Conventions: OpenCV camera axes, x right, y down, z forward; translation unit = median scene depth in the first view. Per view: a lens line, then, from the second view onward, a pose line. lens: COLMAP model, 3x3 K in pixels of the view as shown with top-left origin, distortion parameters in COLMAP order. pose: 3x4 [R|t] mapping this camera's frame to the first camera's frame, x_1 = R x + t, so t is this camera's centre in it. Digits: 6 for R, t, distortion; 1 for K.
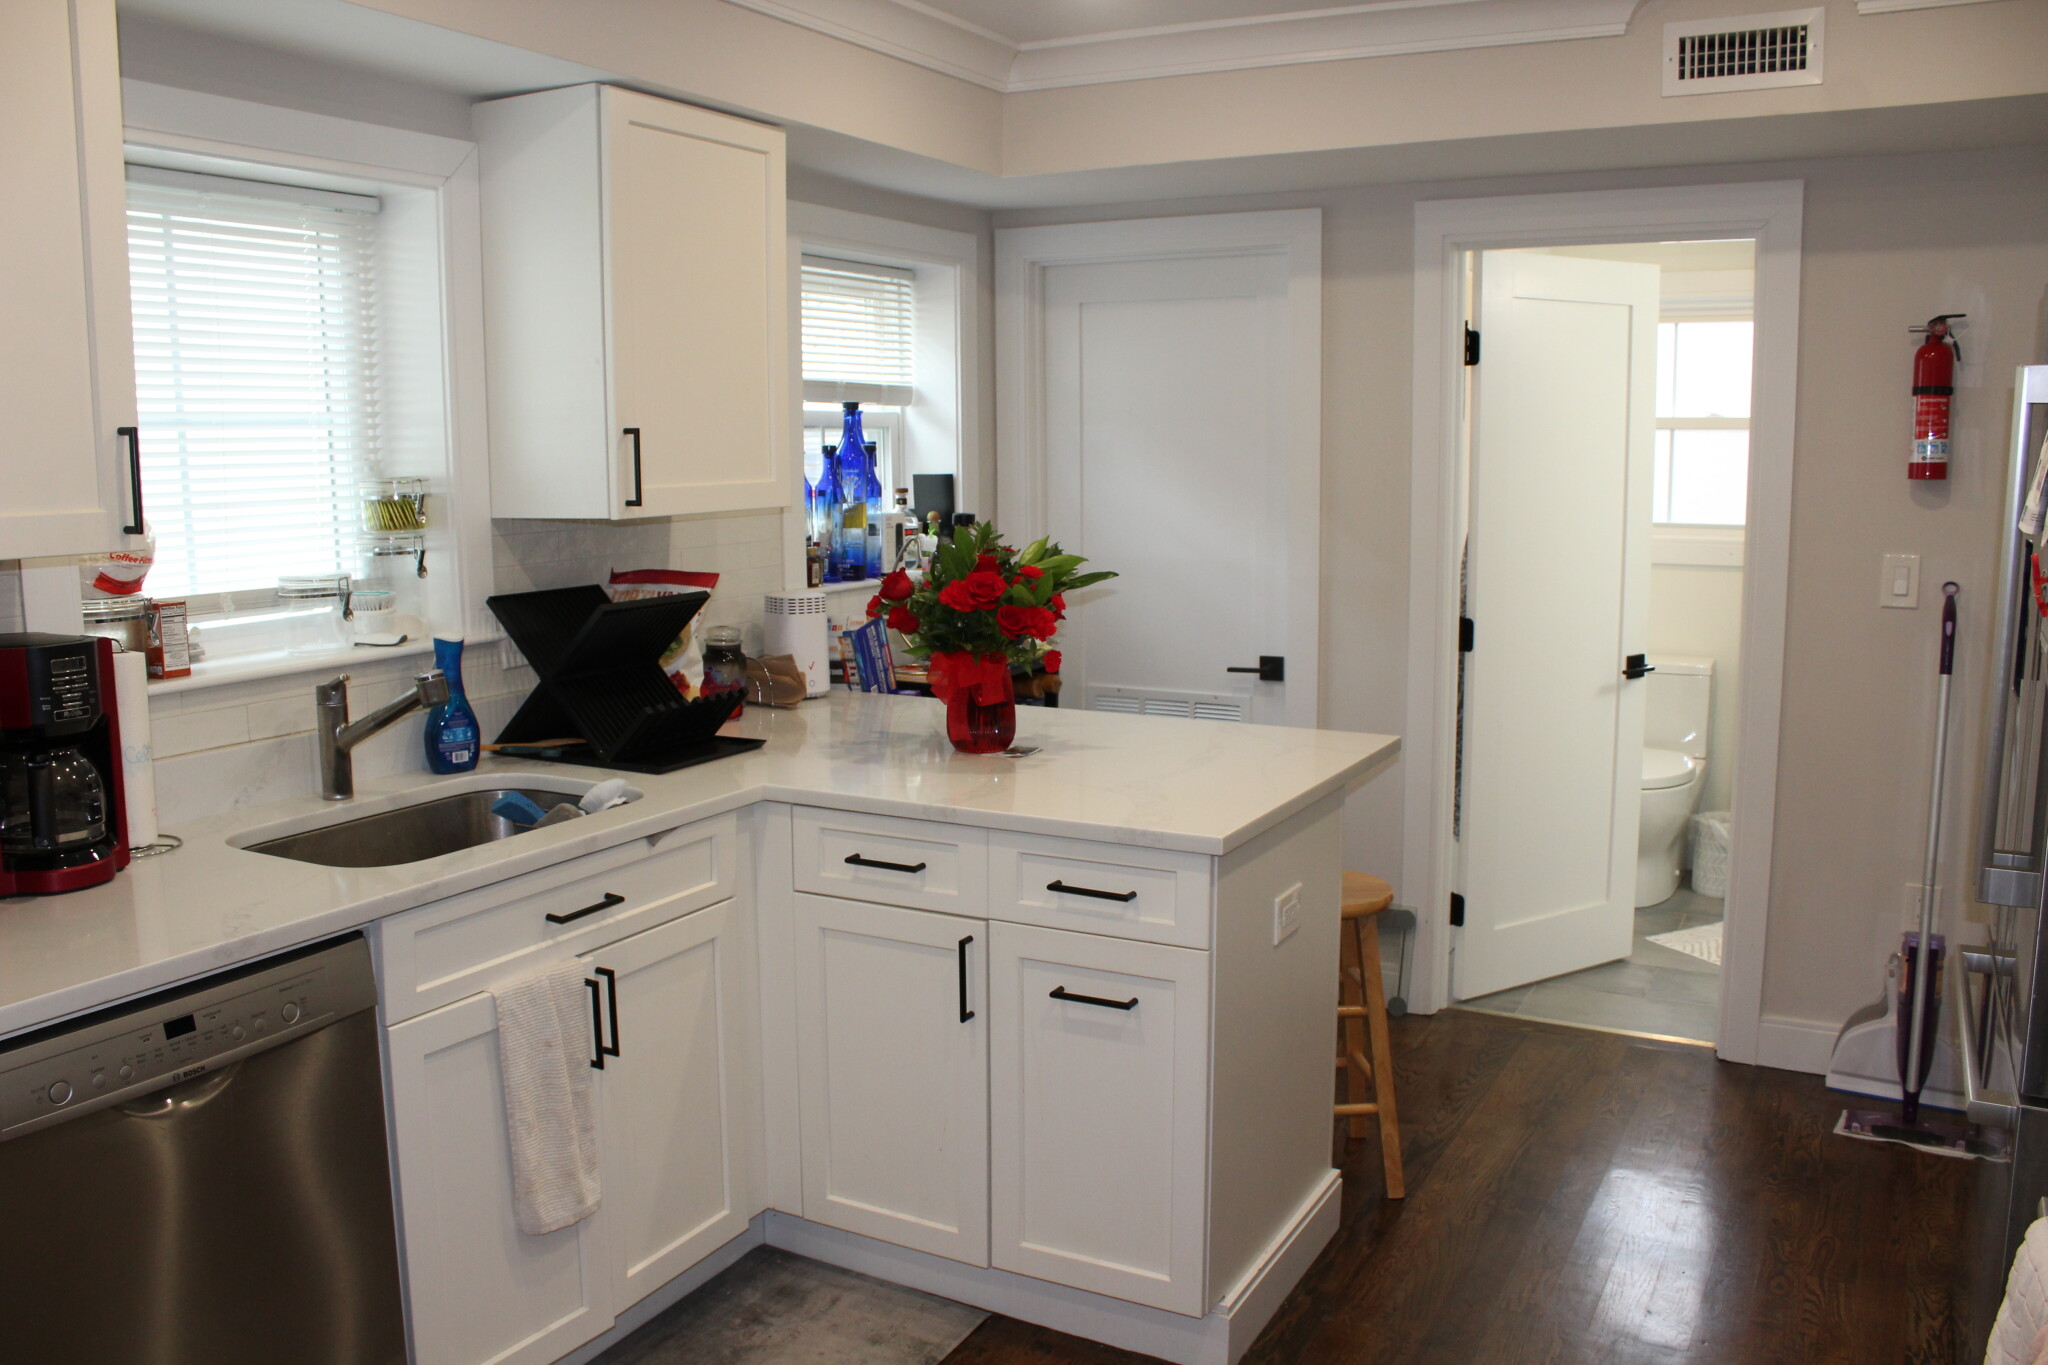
lens RADIAL K [[1687.4, 0, 1019.7], [0, 1687.4, 686.5], [0, 0, 1]] dist [-0.155090, 0.124767]
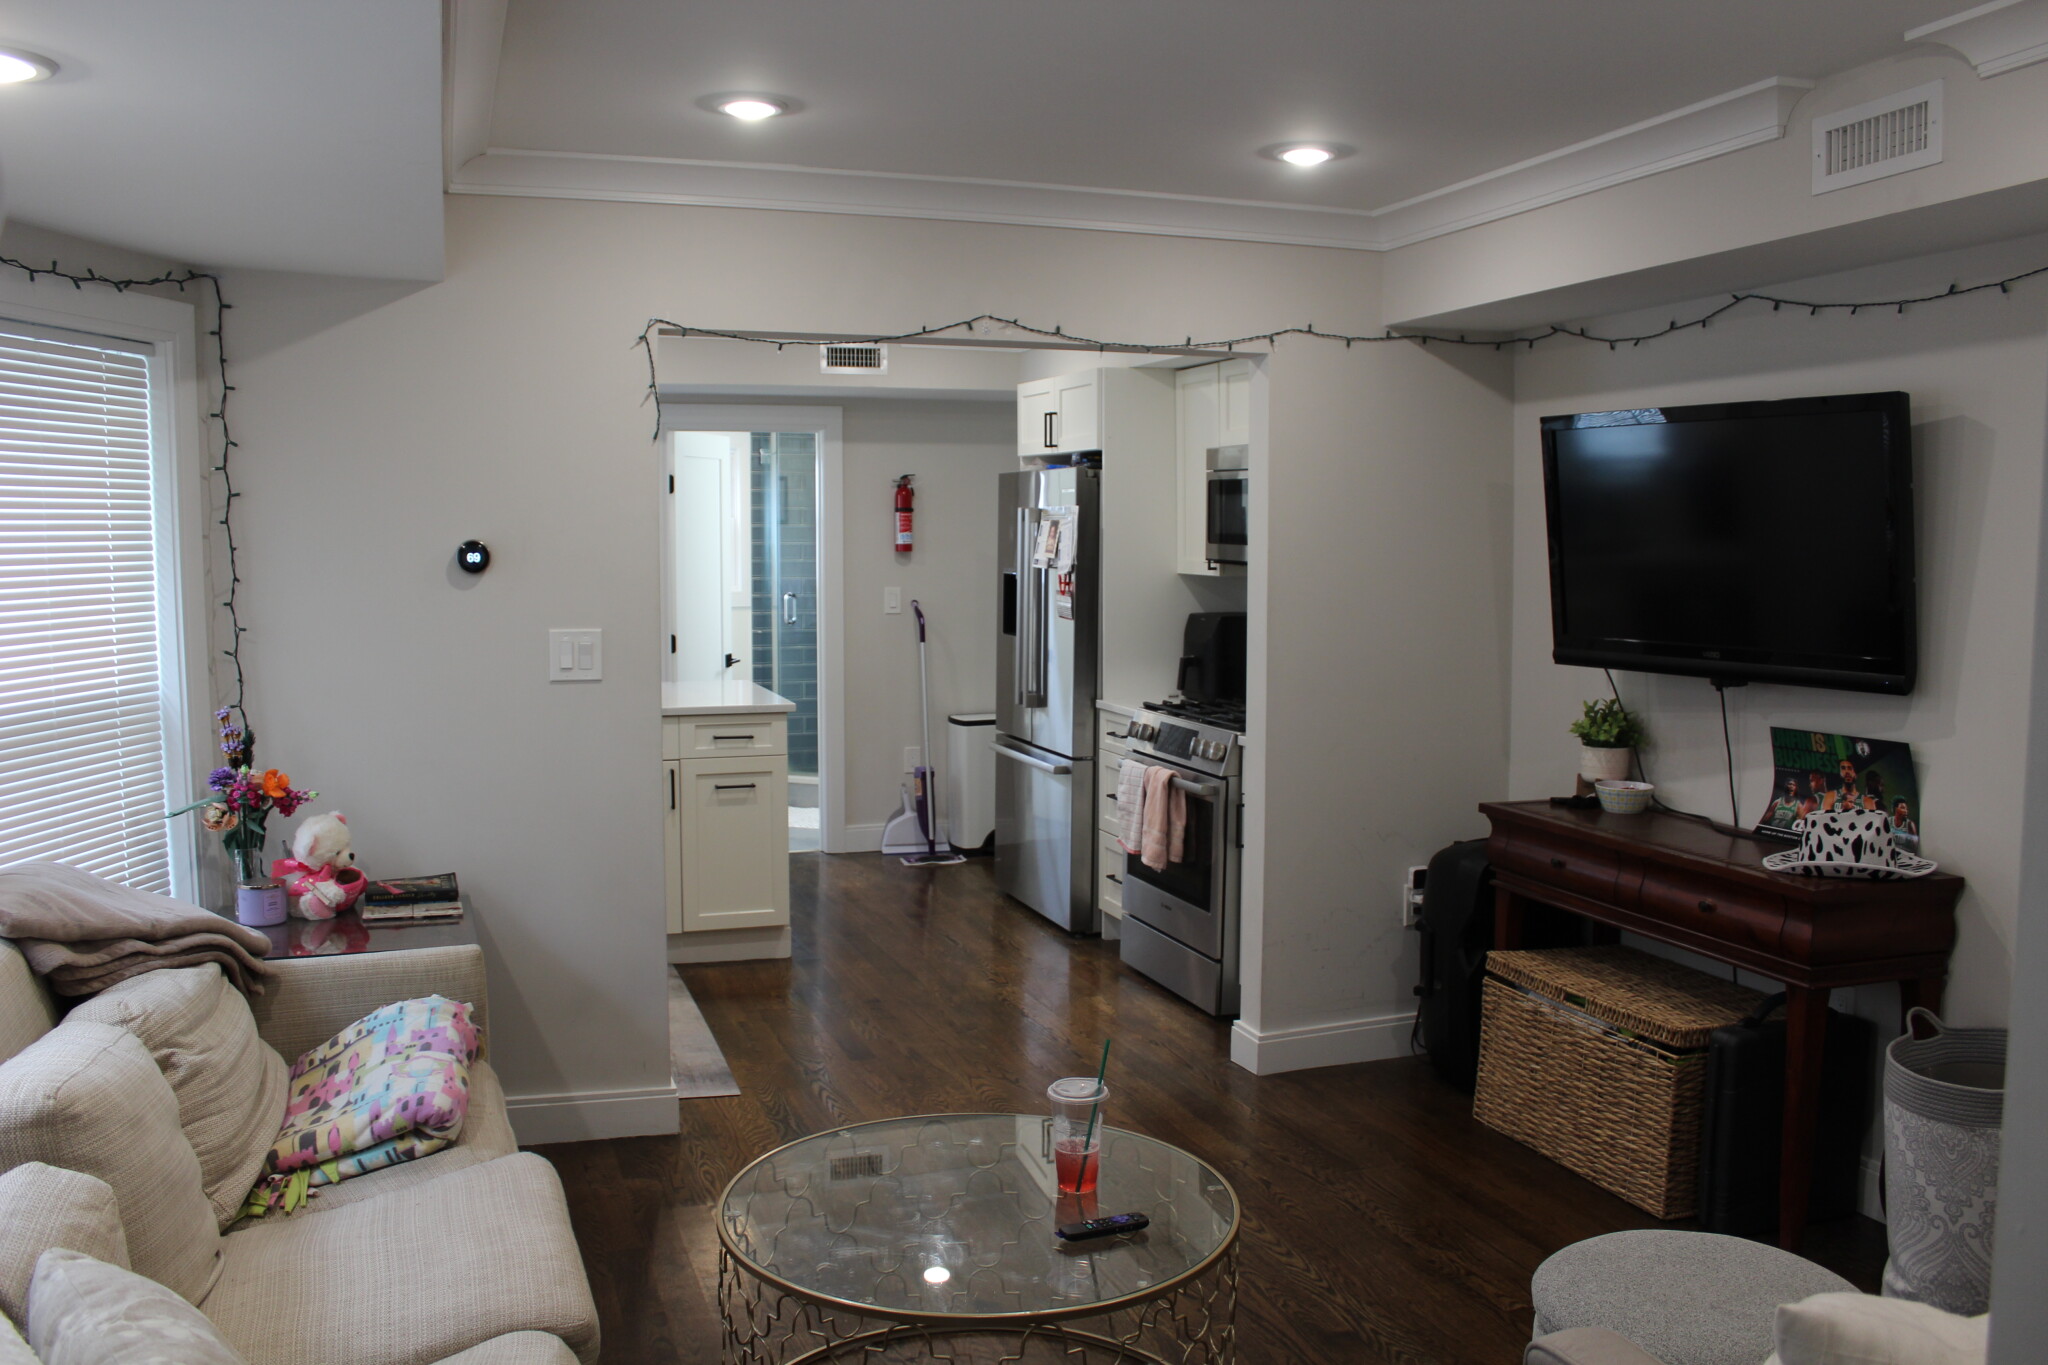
lens RADIAL K [[1687.4, 0, 1021.7], [0, 1687.4, 682.6], [0, 0, 1]] dist [-0.155090, 0.124767]
pose [[0.677447, -0.059913, 0.733128, -0.947747], [0.097037, 0.995246, -0.008333, 0.073613], [-0.729143, 0.076786, 0.680040, -0.580448]]
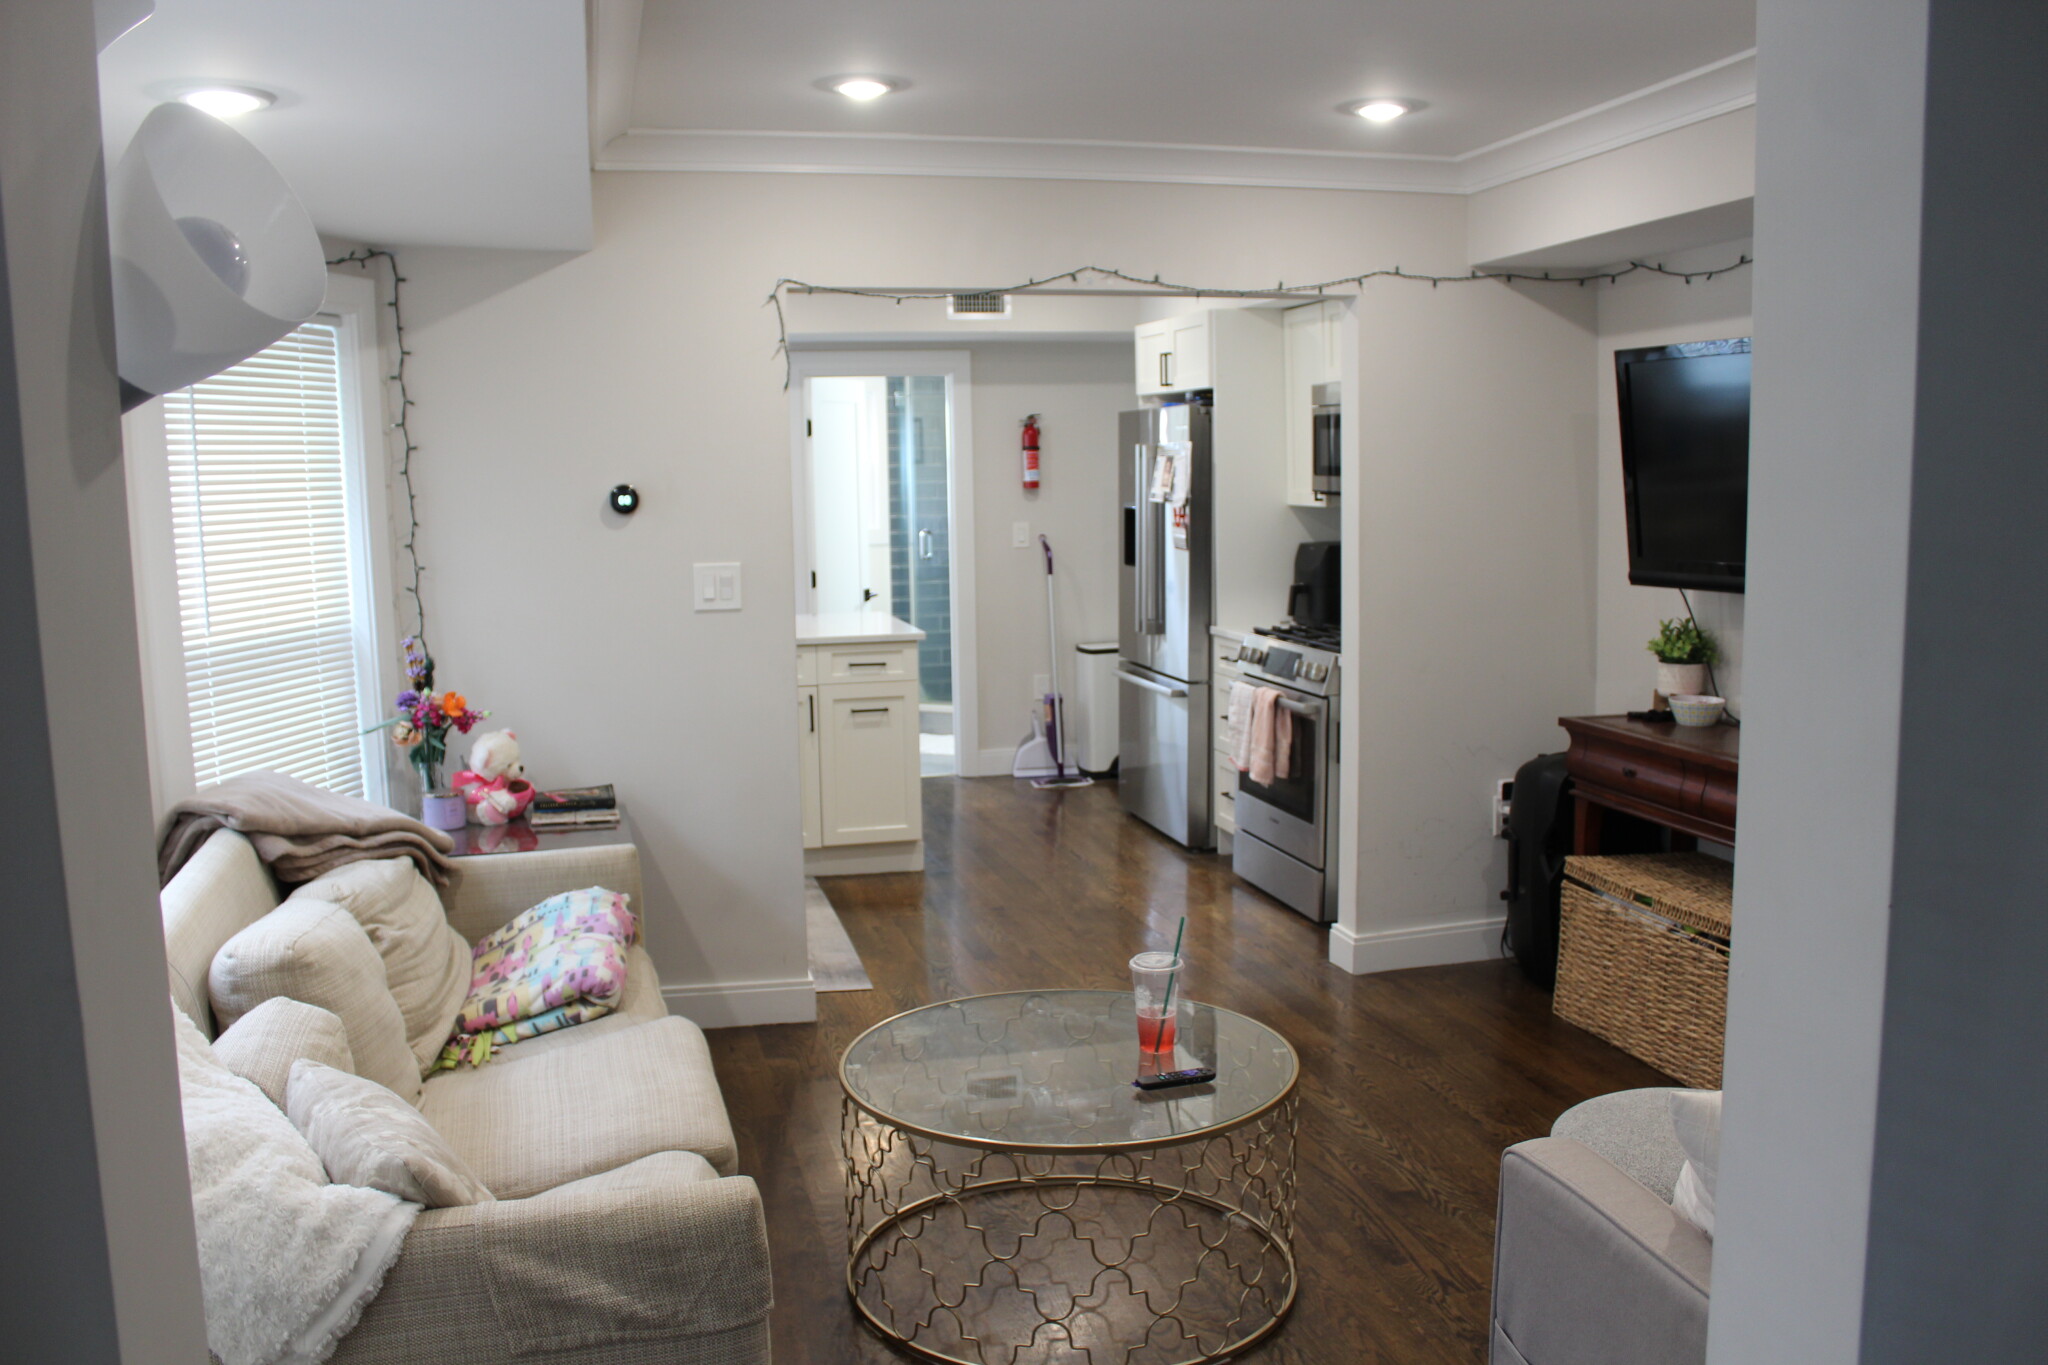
lens RADIAL K [[1687.4, 0, 1024.3], [0, 1687.4, 681.9], [0, 0, 1]] dist [-0.155090, 0.124767]
pose [[0.737463, -0.093000, 0.668954, -0.996598], [0.107493, 0.994011, 0.019689, 0.086342], [-0.666779, 0.057388, 0.743043, -0.669923]]
